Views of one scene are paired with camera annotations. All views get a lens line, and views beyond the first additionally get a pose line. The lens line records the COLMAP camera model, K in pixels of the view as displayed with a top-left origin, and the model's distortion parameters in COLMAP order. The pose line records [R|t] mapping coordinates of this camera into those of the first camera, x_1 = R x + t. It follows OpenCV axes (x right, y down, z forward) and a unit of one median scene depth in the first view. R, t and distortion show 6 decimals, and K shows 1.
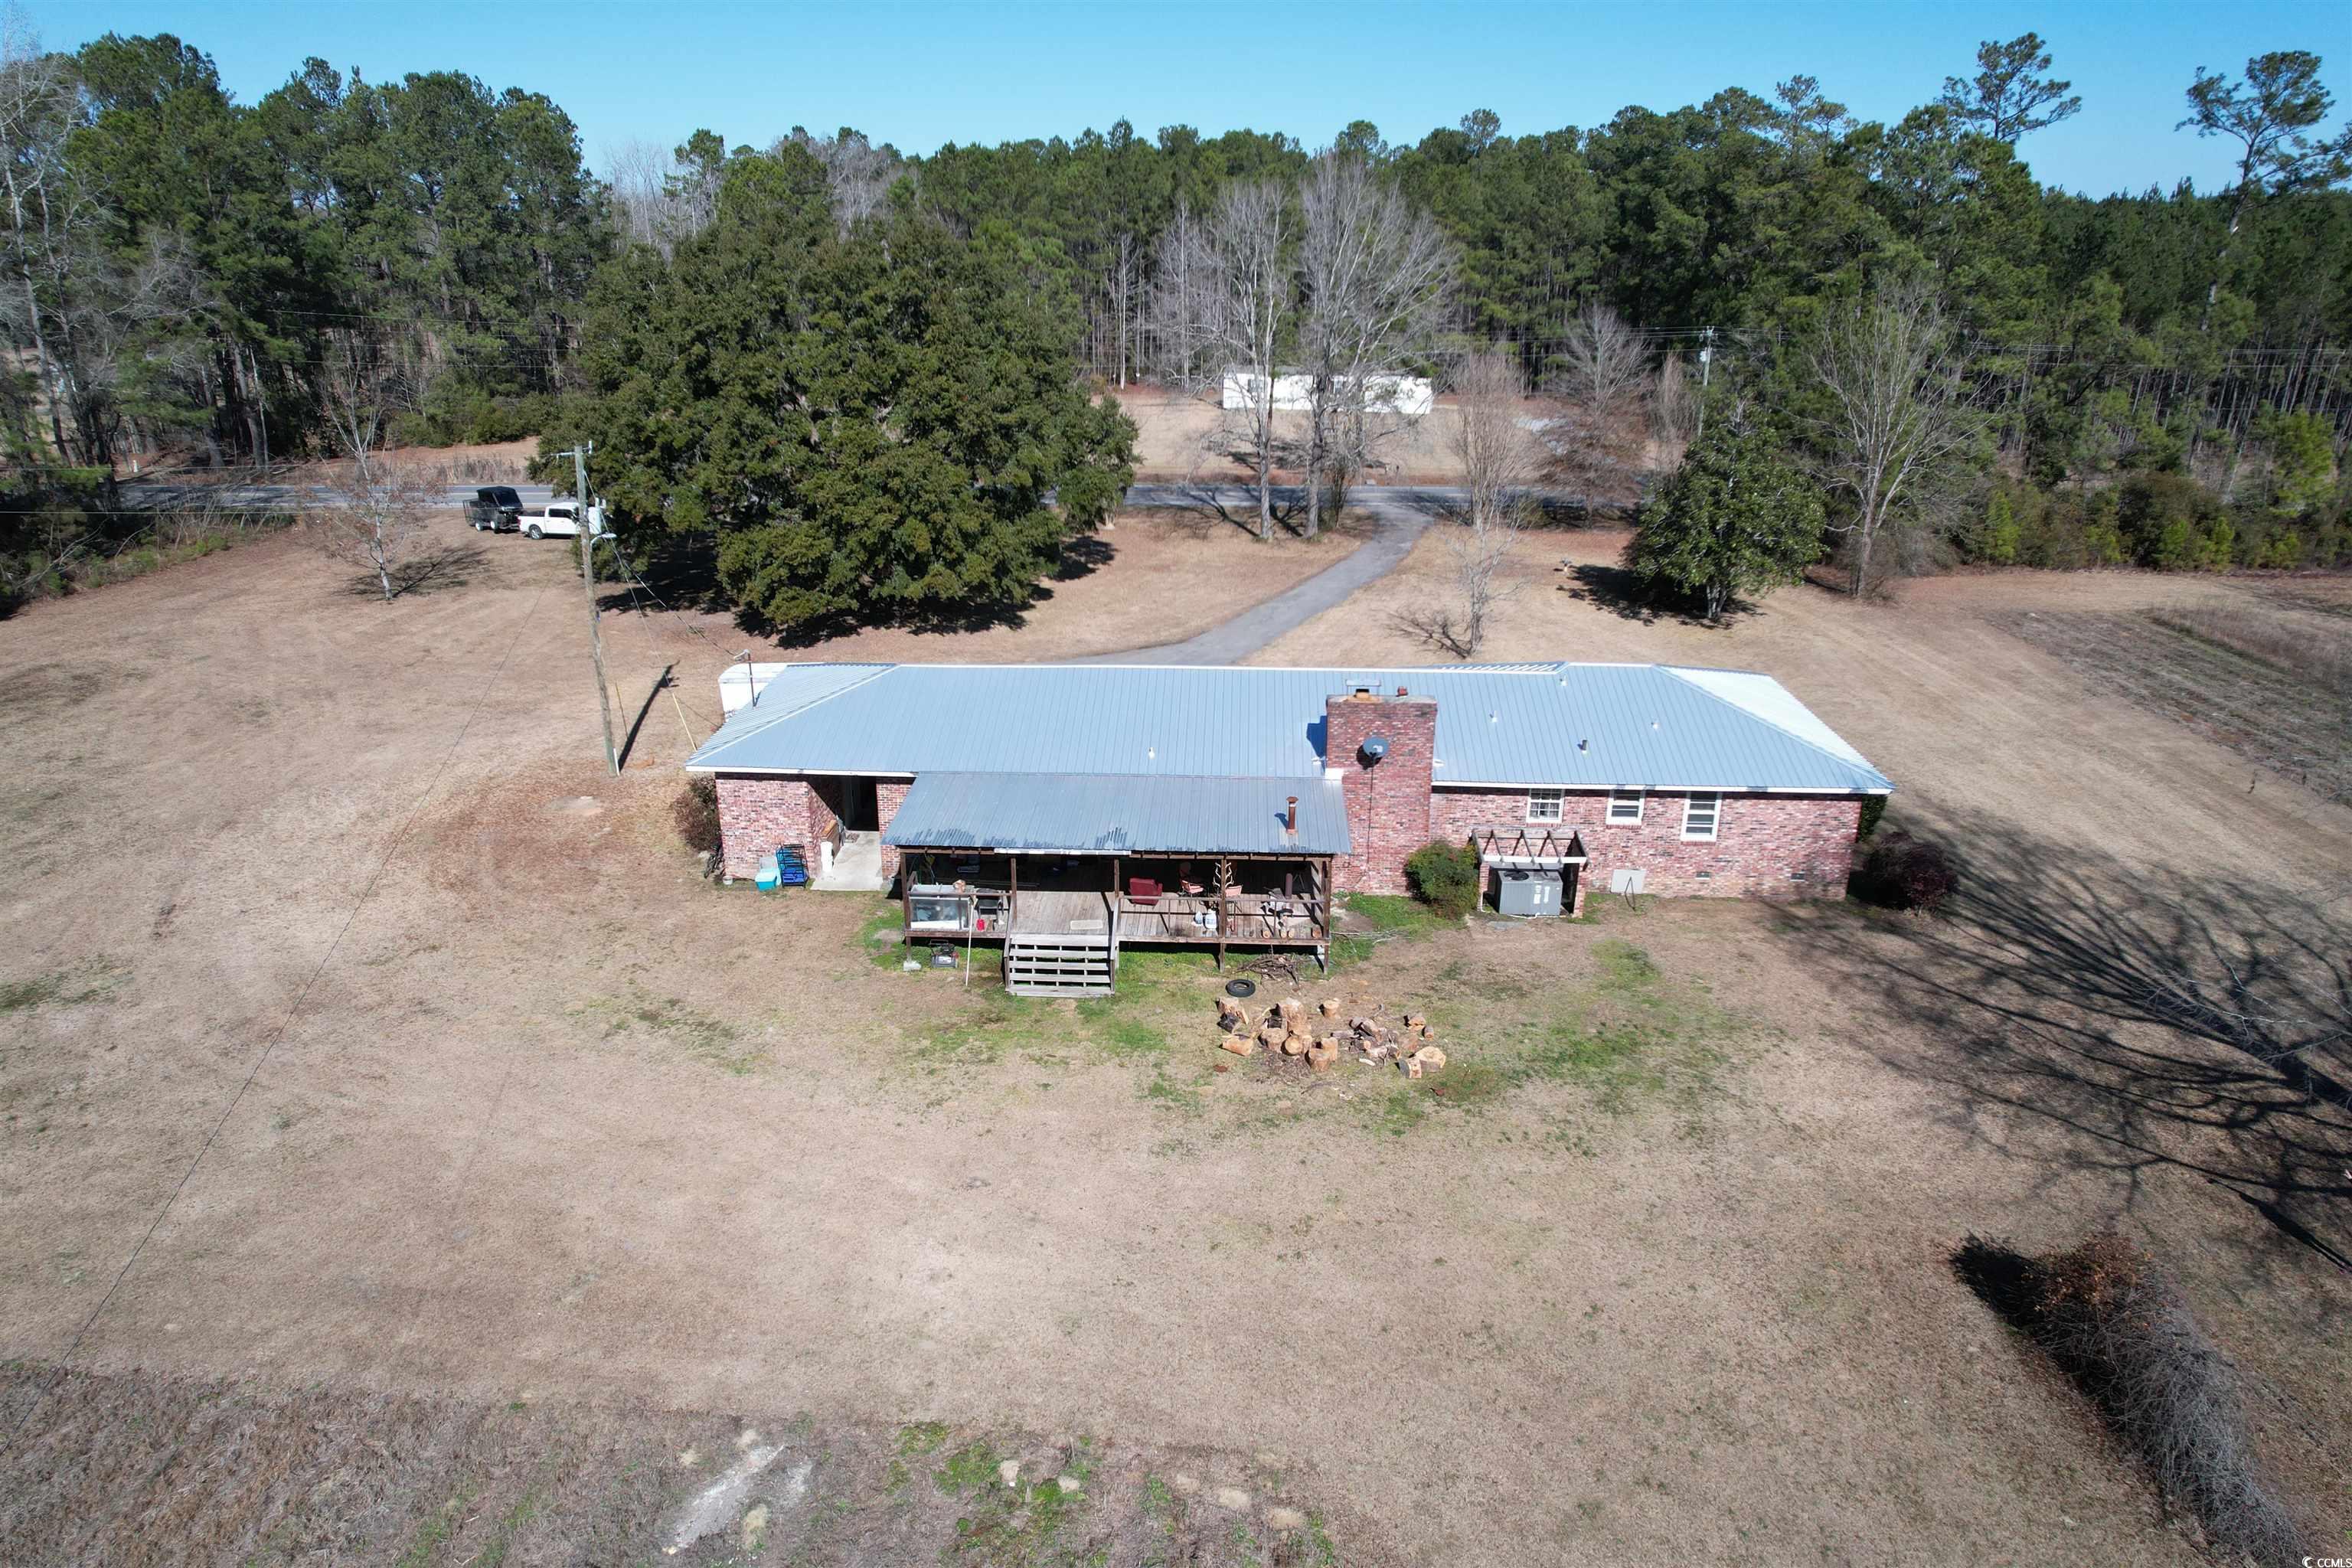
lens RADIAL K [[1511.7, 0, 1176.0], [0, 1511.7, 784.0], [0, 0, 1]] dist [-0.078462, 0.075419]
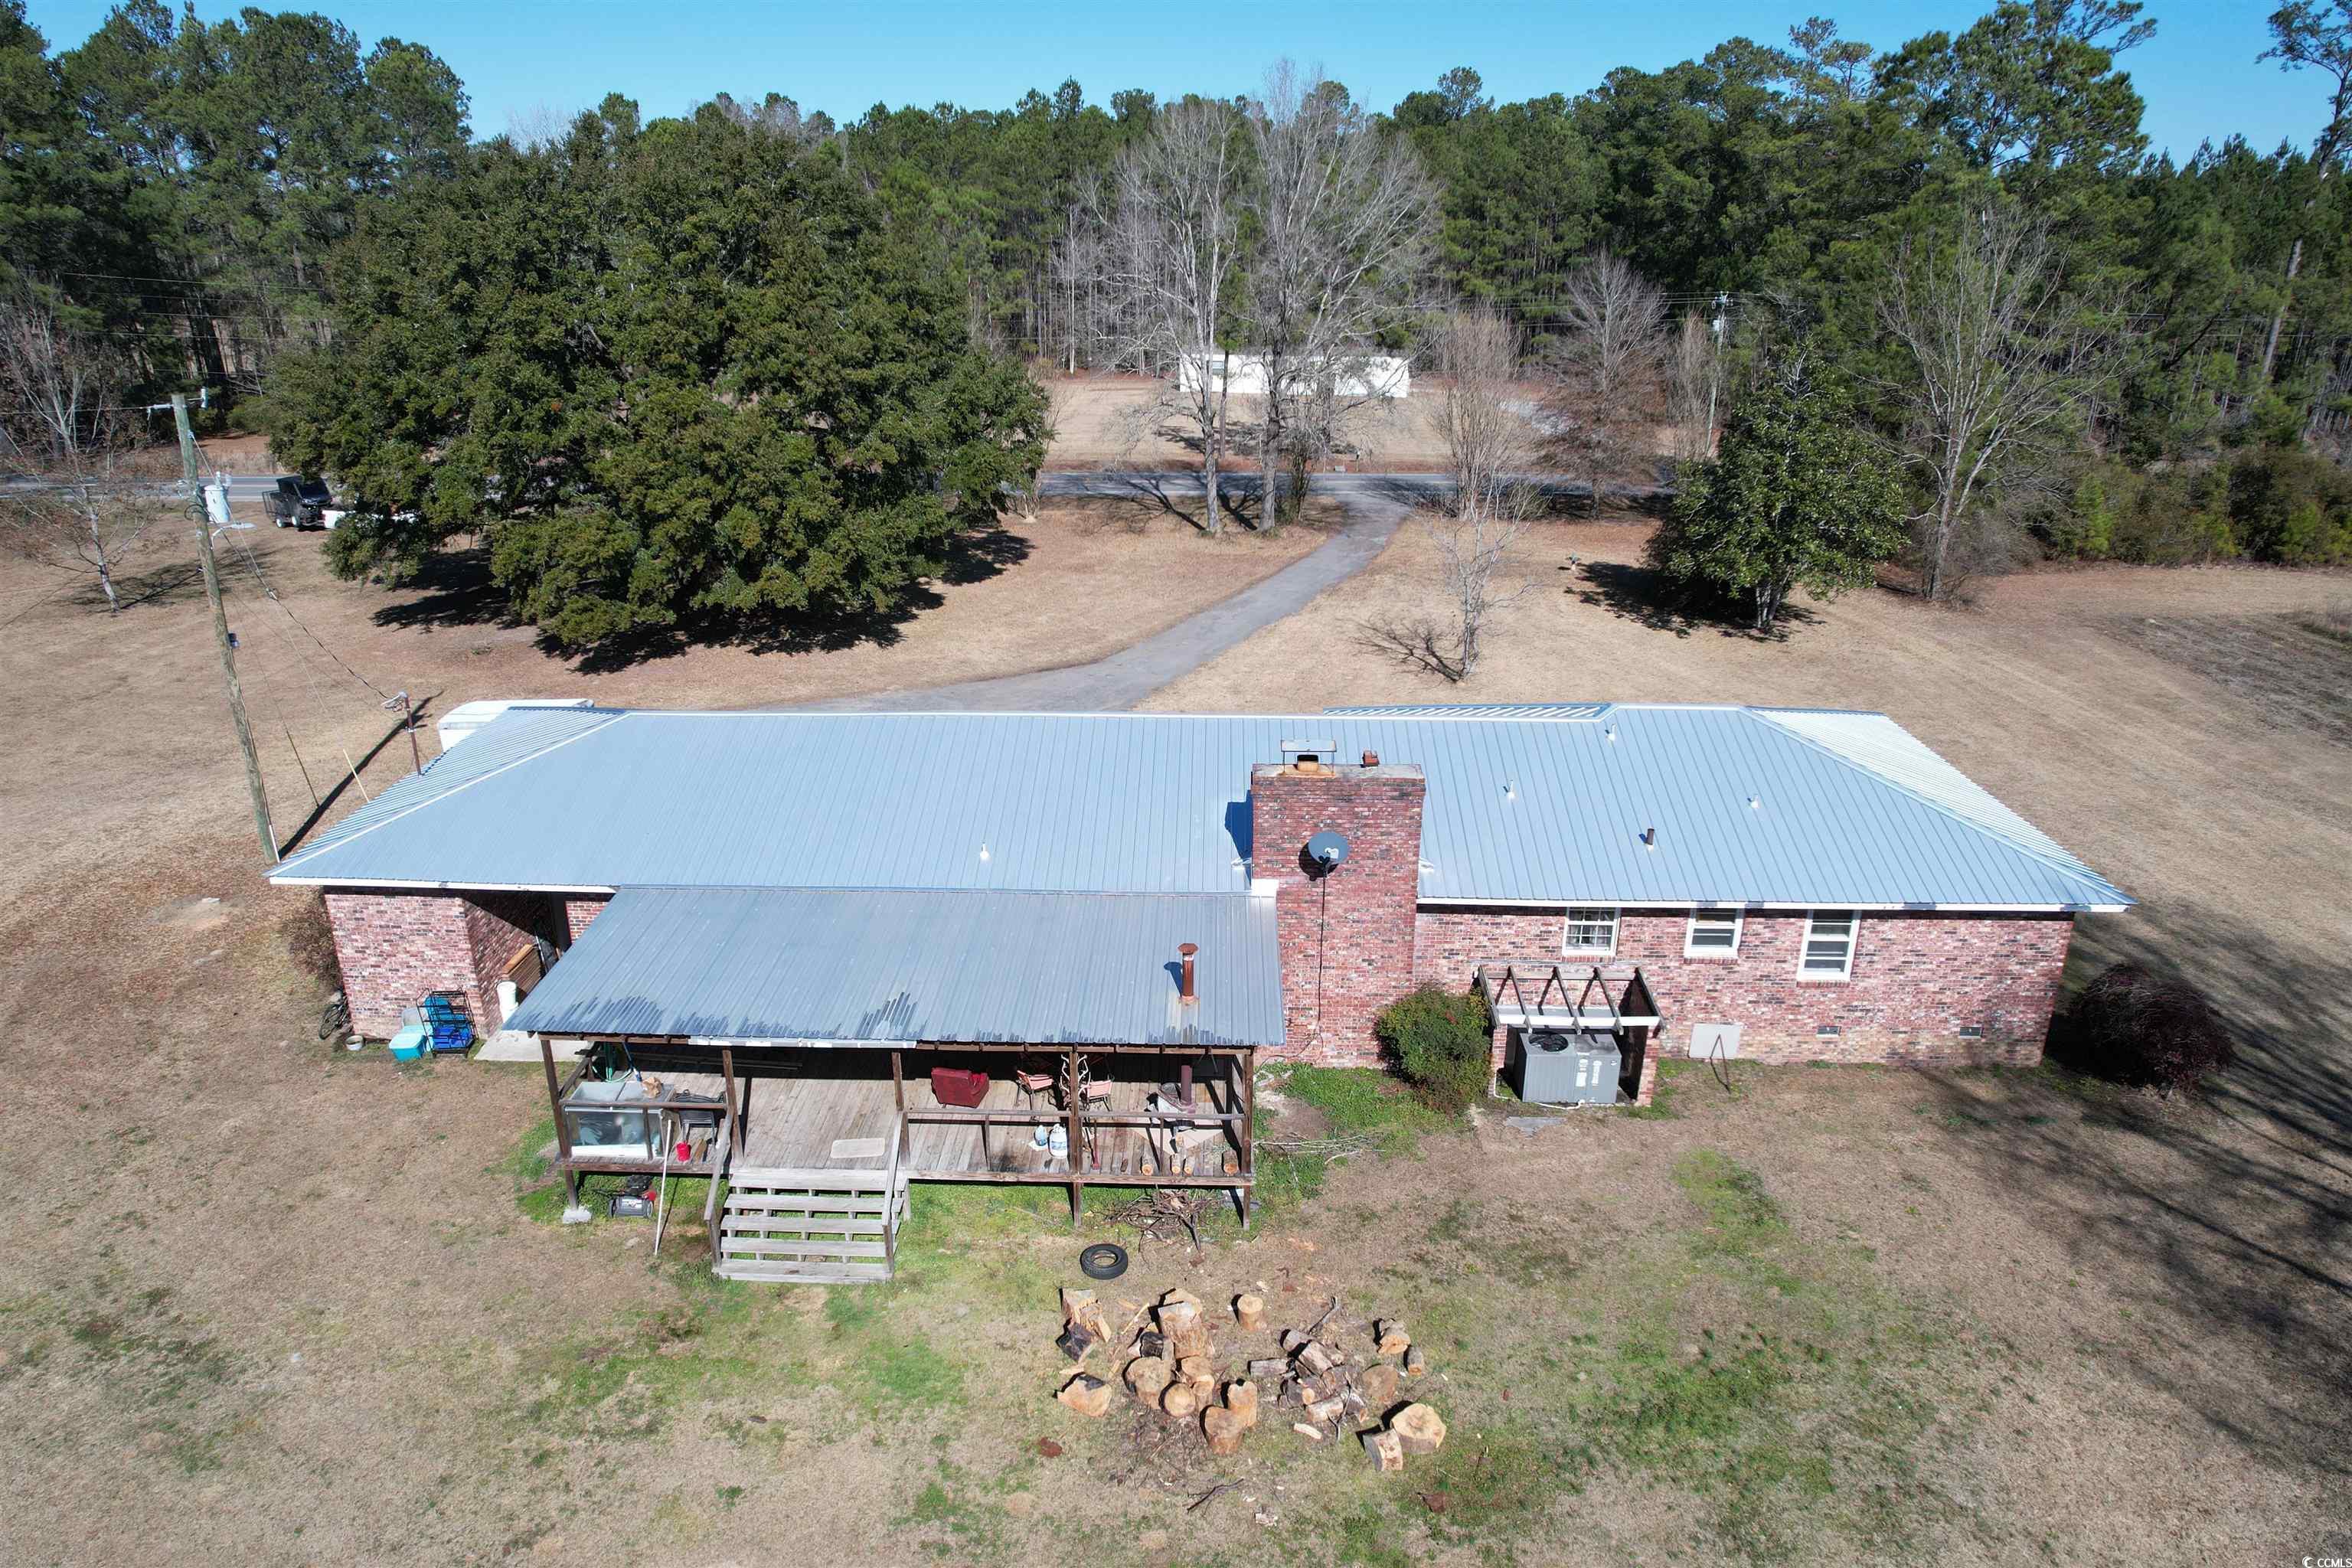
lens RADIAL K [[1511.7, 0, 1176.0], [0, 1511.7, 784.0], [0, 0, 1]] dist [-0.078462, 0.075419]
pose [[0.999883, -0.005923, 0.014098, 0.035270], [0.005929, 0.999982, -0.000378, -0.030564], [-0.014095, 0.000462, 0.999901, 0.217350]]
